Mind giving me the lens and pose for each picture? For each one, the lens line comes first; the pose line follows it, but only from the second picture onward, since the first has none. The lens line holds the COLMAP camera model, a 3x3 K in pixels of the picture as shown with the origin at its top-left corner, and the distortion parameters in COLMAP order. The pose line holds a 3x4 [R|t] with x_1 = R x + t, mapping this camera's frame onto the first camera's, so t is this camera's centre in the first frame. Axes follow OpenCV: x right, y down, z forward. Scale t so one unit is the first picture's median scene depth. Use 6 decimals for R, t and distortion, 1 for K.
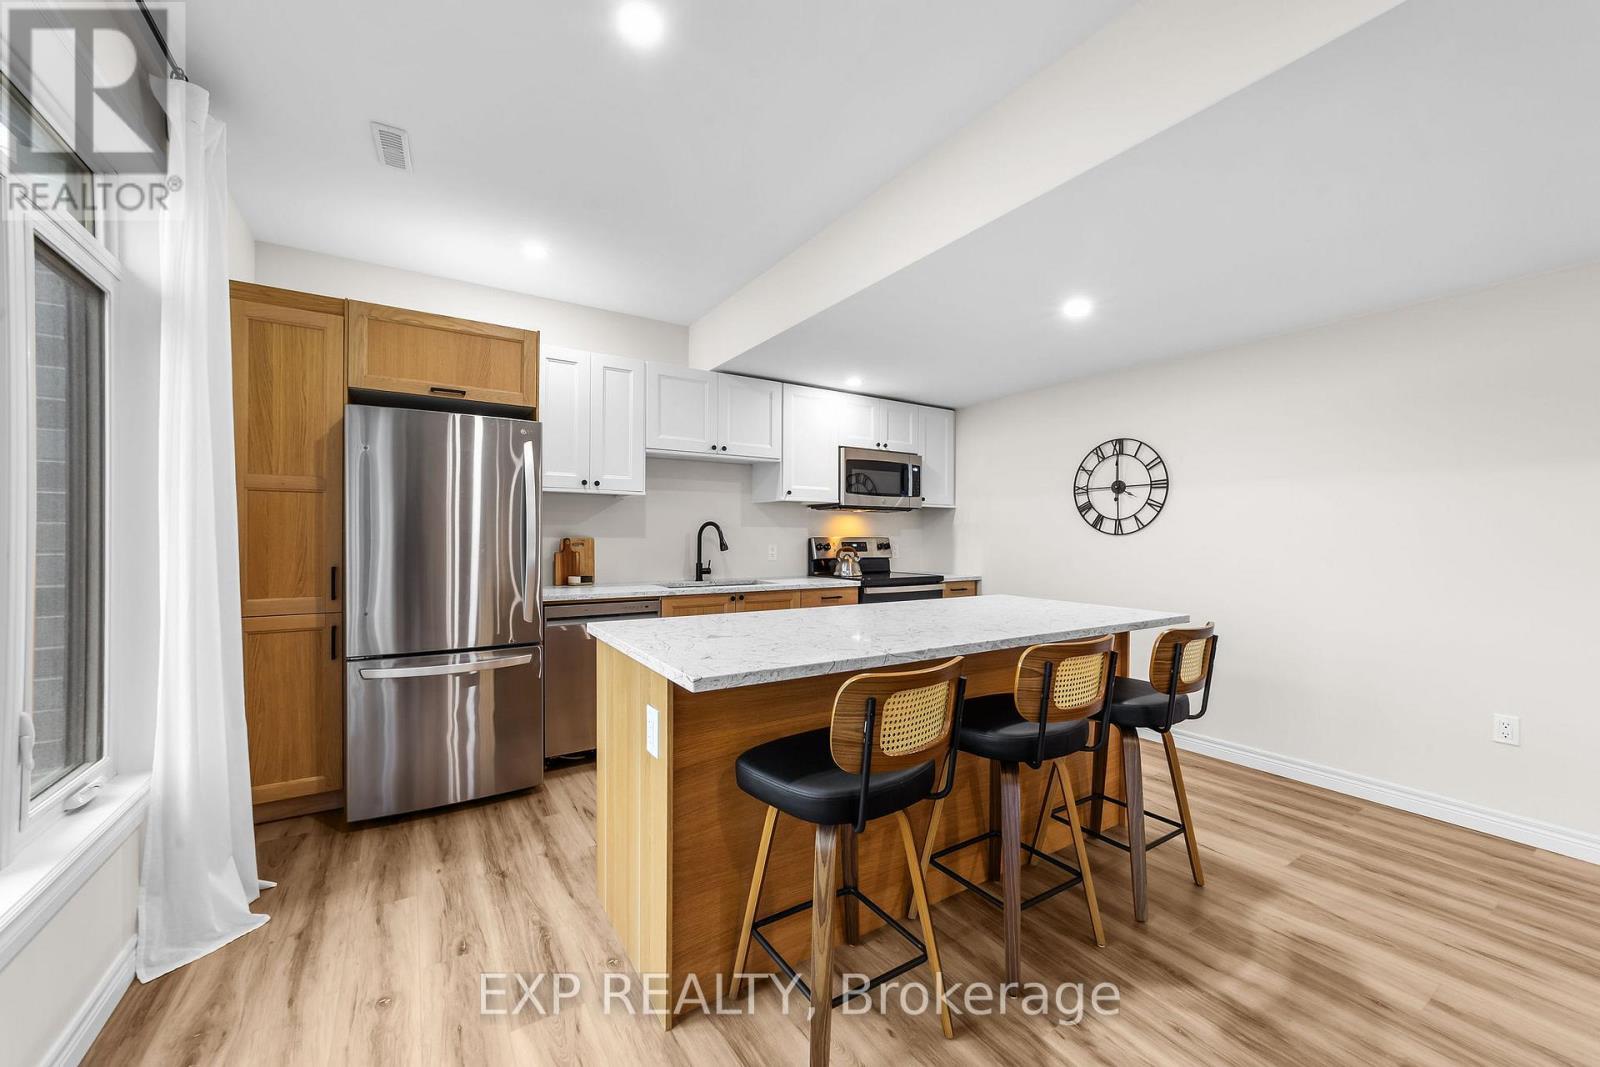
lens RADIAL K [[615.4, 0, 793.2], [0, 615.4, 536.5], [0, 0, 1]] dist [-0.008003, 0.000095]
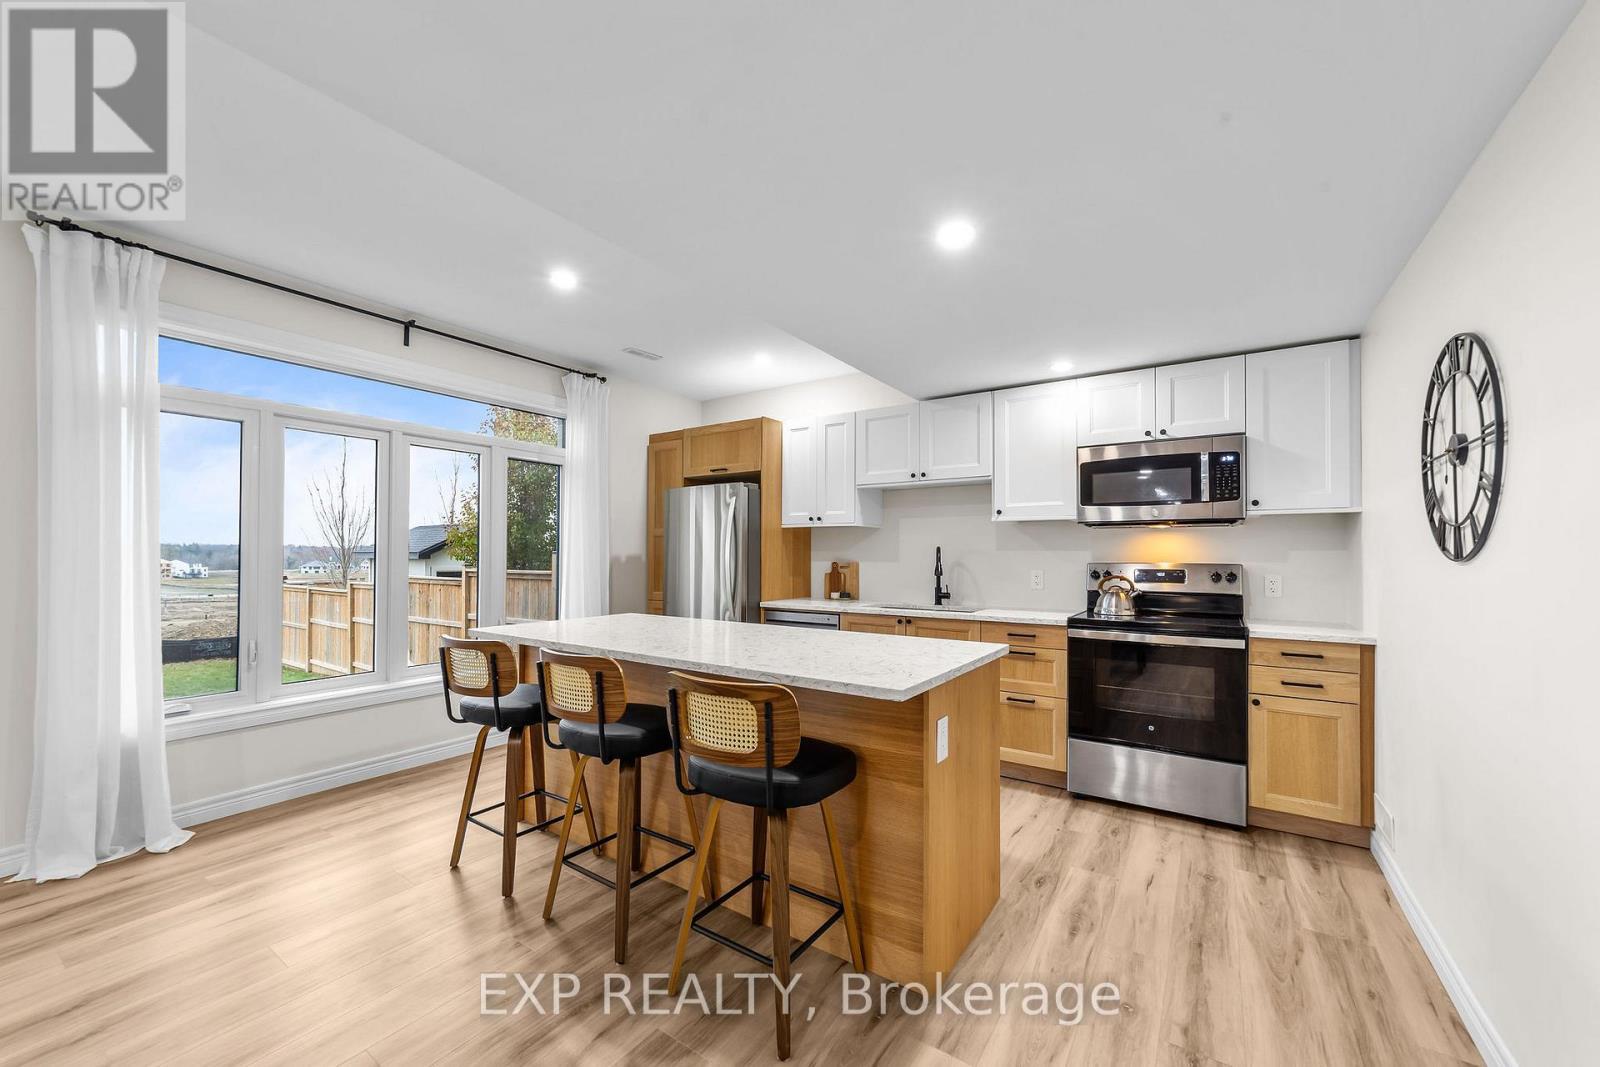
lens RADIAL K [[615.4, 0, 787.7], [0, 615.4, 546.4], [0, 0, 1]] dist [-0.008003, 0.000095]
pose [[0.393104, -0.019396, -0.919289, 0.730307], [-0.003853, 0.999734, -0.022741, -0.000599], [0.919486, 0.012482, 0.392925, 0.393769]]
